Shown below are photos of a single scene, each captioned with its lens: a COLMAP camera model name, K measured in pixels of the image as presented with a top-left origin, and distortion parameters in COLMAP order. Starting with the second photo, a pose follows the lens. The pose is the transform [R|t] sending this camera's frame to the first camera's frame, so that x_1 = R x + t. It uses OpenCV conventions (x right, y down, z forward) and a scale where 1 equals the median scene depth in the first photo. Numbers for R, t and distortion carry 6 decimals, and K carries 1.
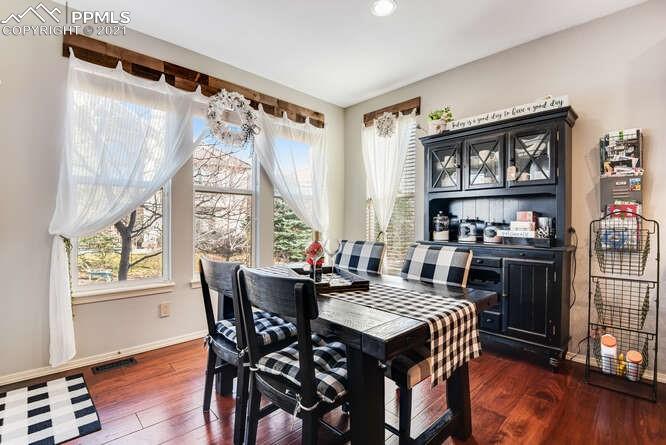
lens RADIAL K [[295.9, 0, 334.8], [0, 295.9, 227.2], [0, 0, 1]] dist [-0.010114, -0.001996]
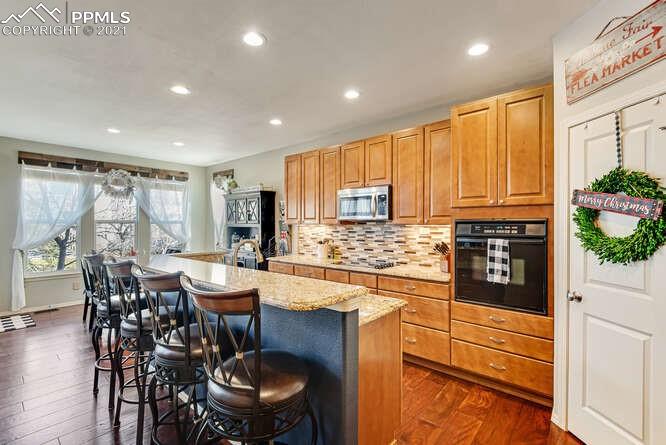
lens RADIAL K [[295.9, 0, 339.4], [0, 295.9, 225.9], [0, 0, 1]] dist [-0.010114, -0.001996]
pose [[0.994967, -0.005377, 0.100059, 0.873684], [0.006775, 0.999884, -0.013636, -0.072612], [-0.099974, 0.014245, 0.994888, -0.999677]]
